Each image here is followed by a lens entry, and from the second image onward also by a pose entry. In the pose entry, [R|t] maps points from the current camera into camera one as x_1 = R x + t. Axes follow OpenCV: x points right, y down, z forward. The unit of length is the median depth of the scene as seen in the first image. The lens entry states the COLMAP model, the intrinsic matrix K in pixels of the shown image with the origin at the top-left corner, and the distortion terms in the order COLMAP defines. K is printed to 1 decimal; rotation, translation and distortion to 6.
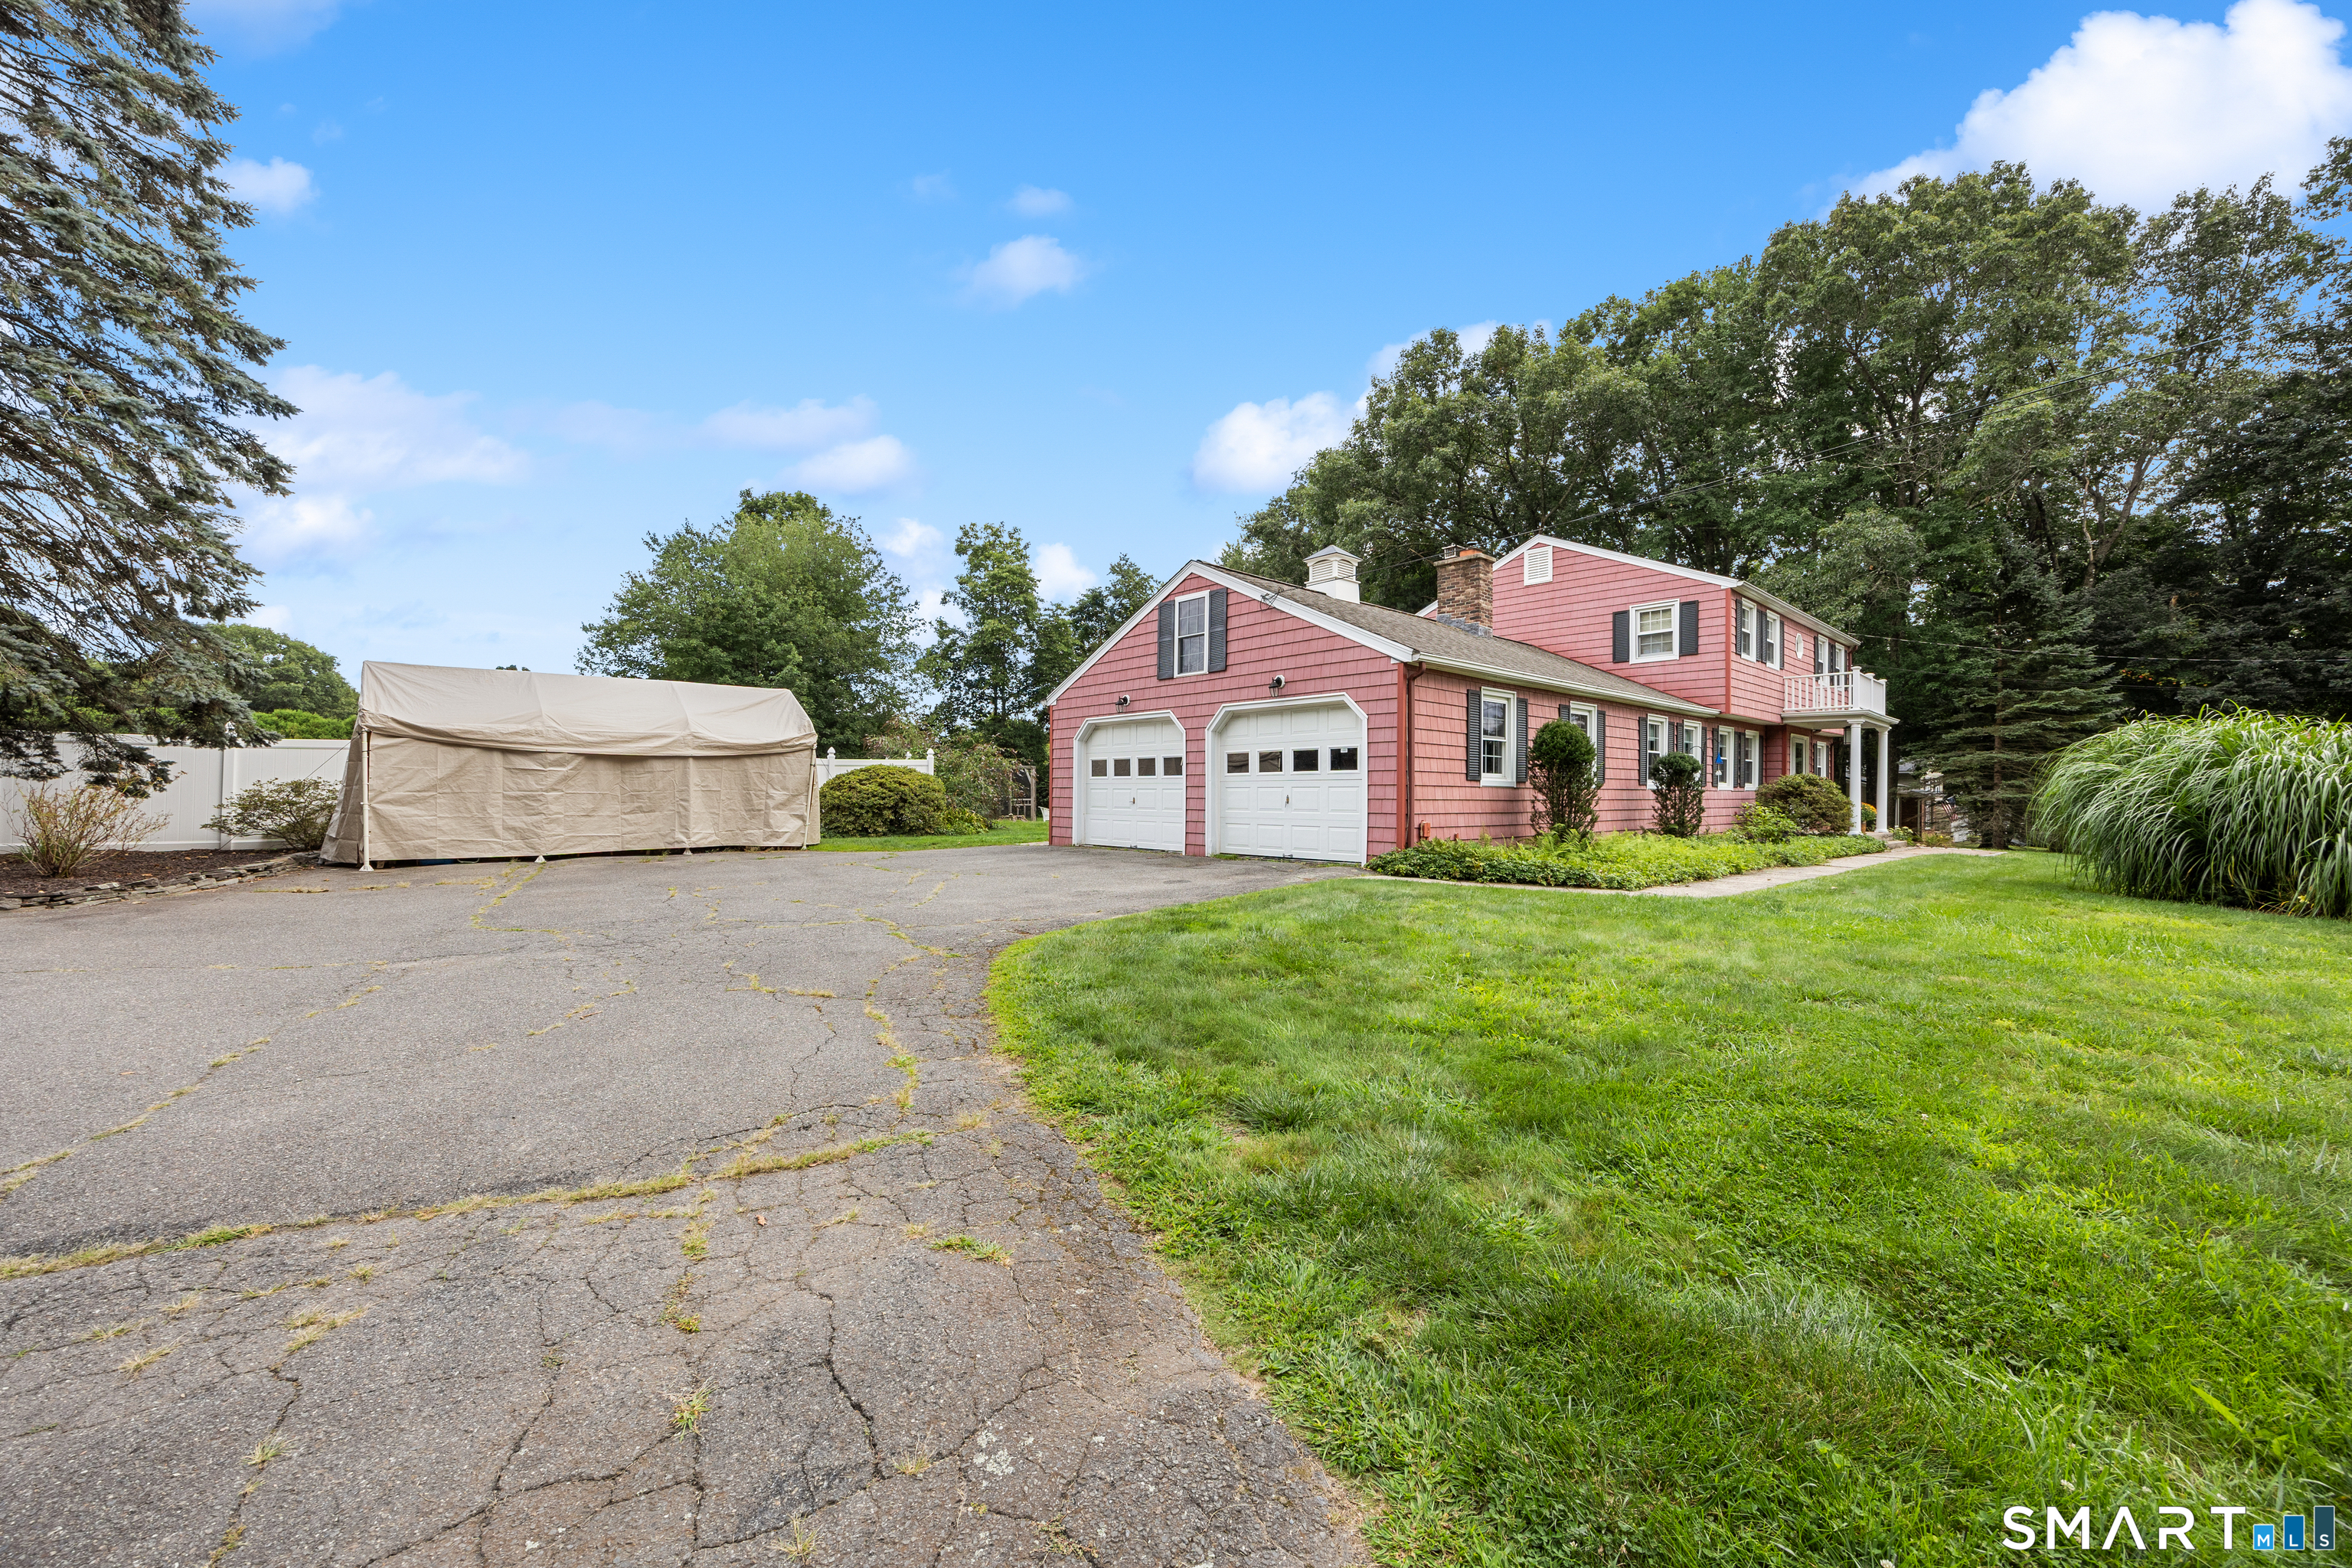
lens RADIAL K [[941.2, 0, 1189.0], [0, 941.2, 803.9], [0, 0, 1]] dist [-0.001823, -0.000763]
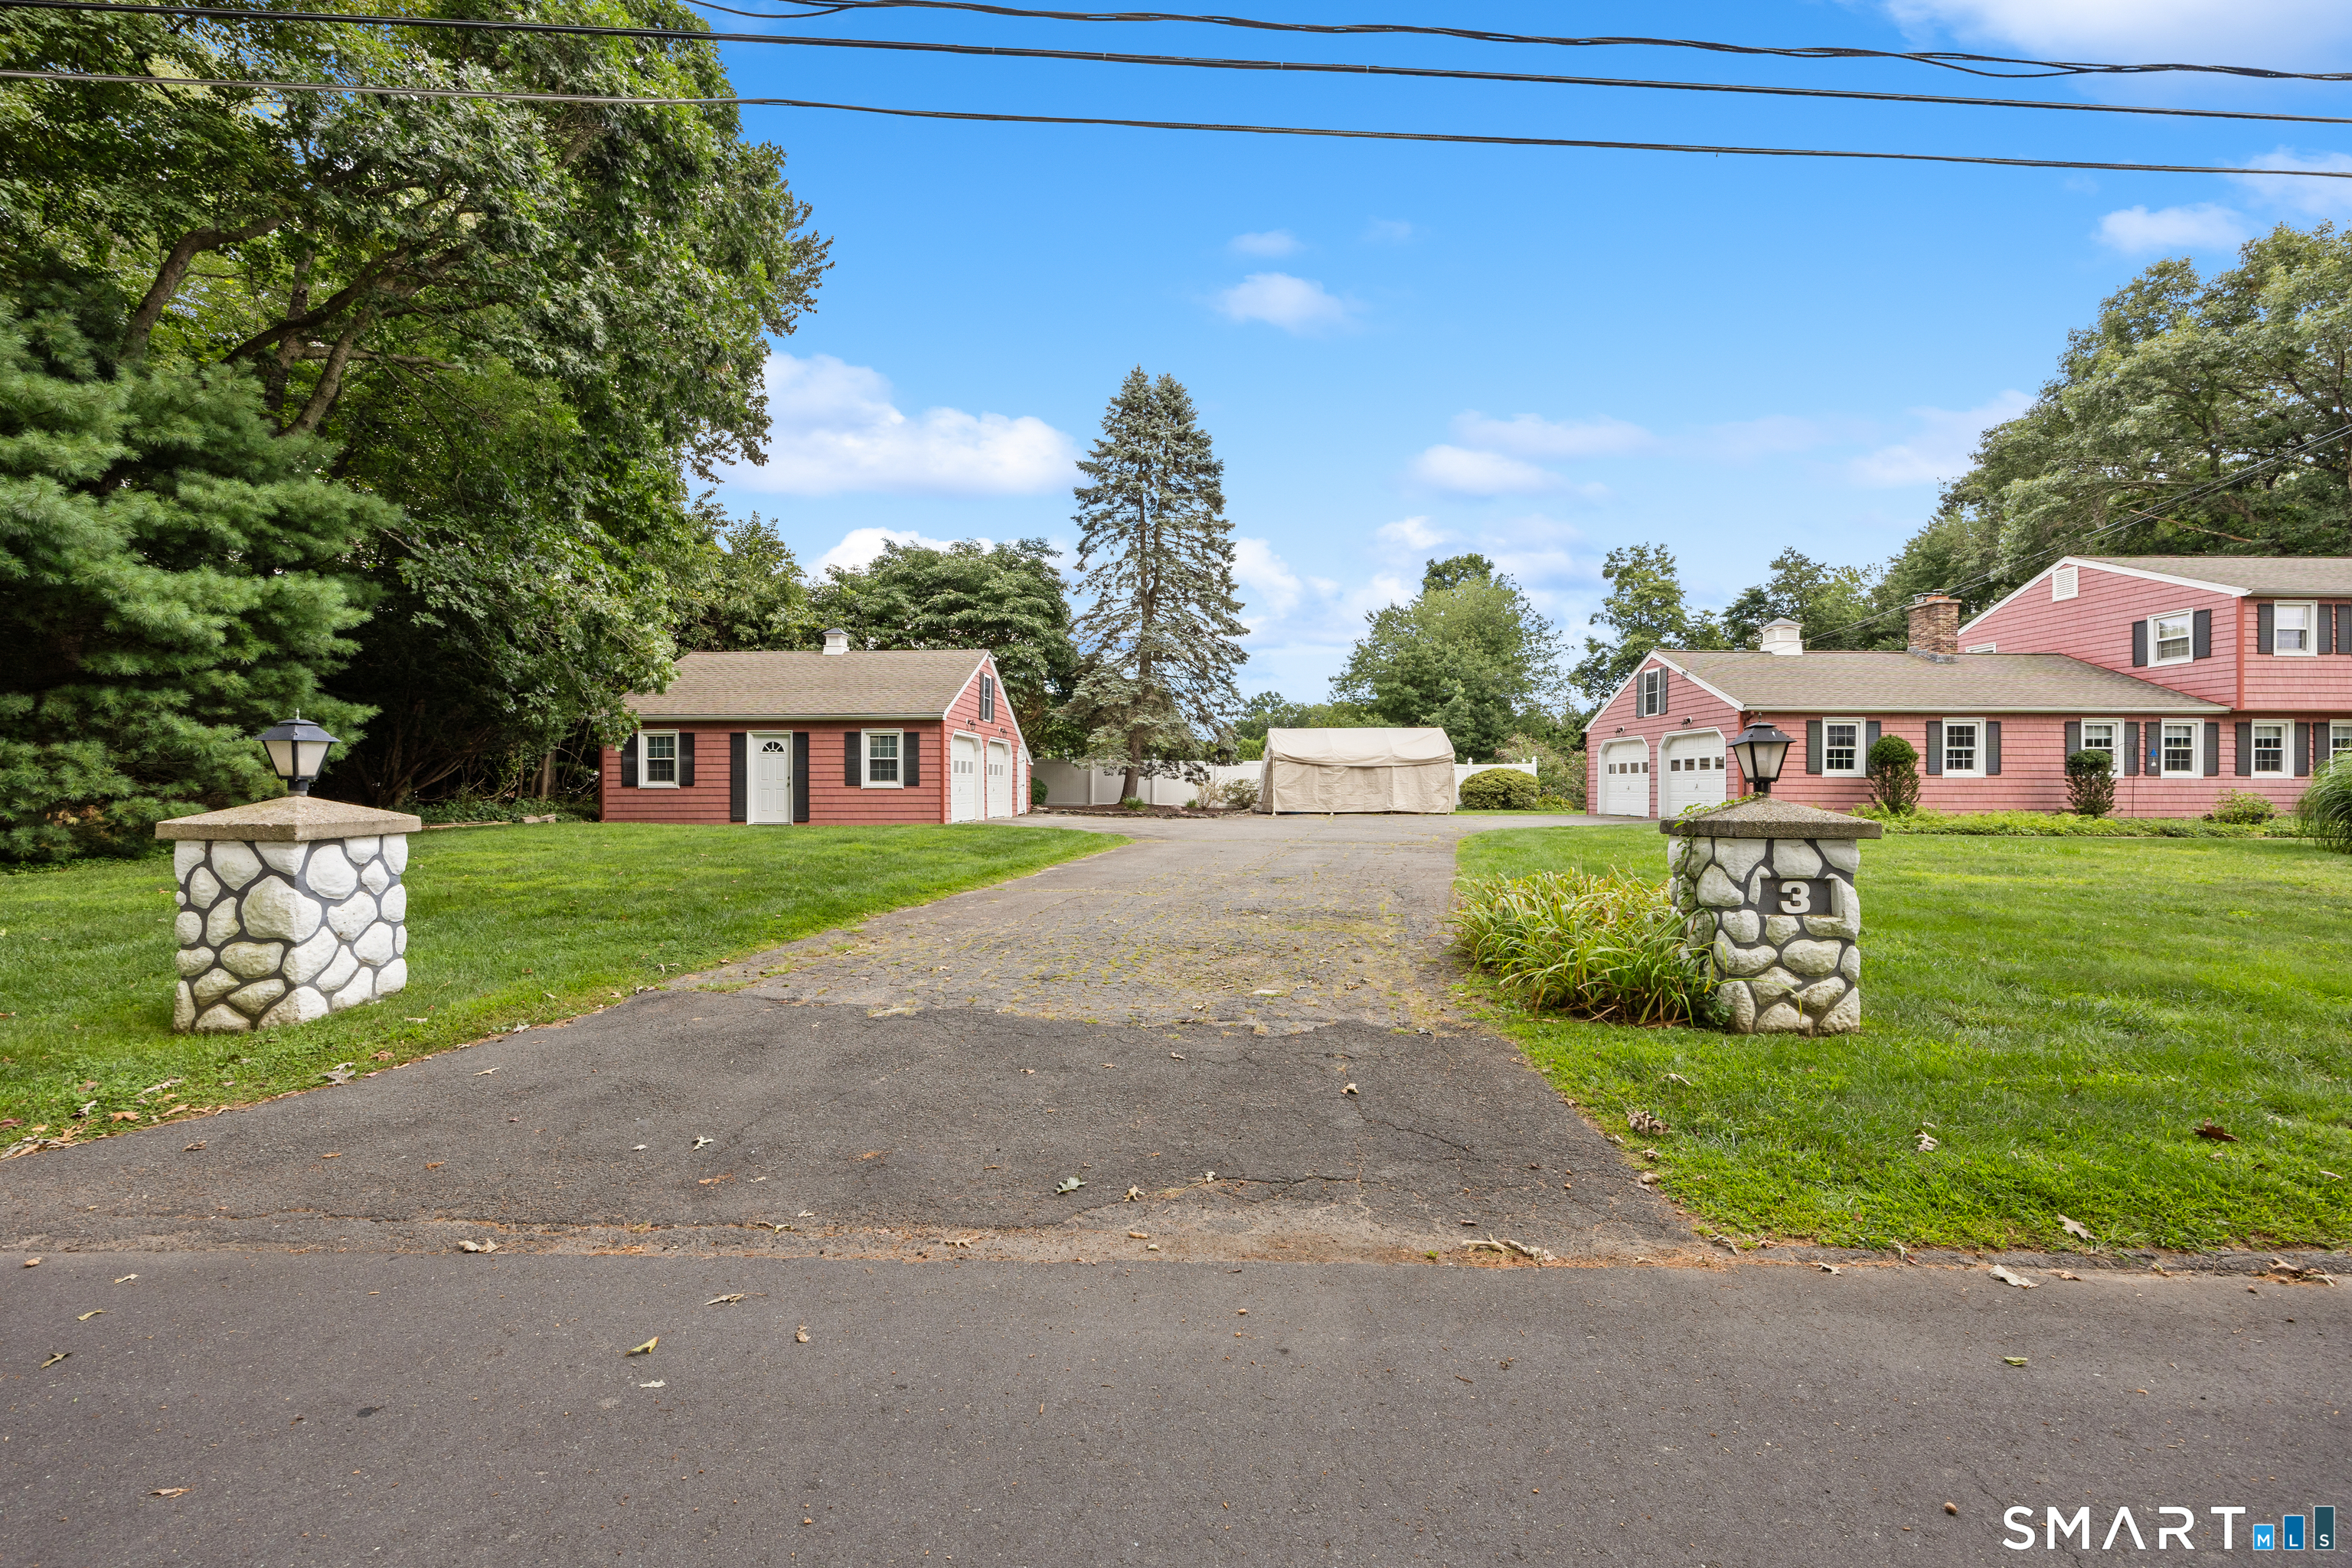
lens RADIAL K [[942.3, 0, 1180.5], [0, 942.3, 753.1], [0, 0, 1]] dist [0.000157, 0.000258]
pose [[0.759067, -0.025623, -0.650508, 0.322304], [-0.008056, 0.998779, -0.048742, 0.017849], [0.650962, 0.042239, 0.757934, -0.608790]]
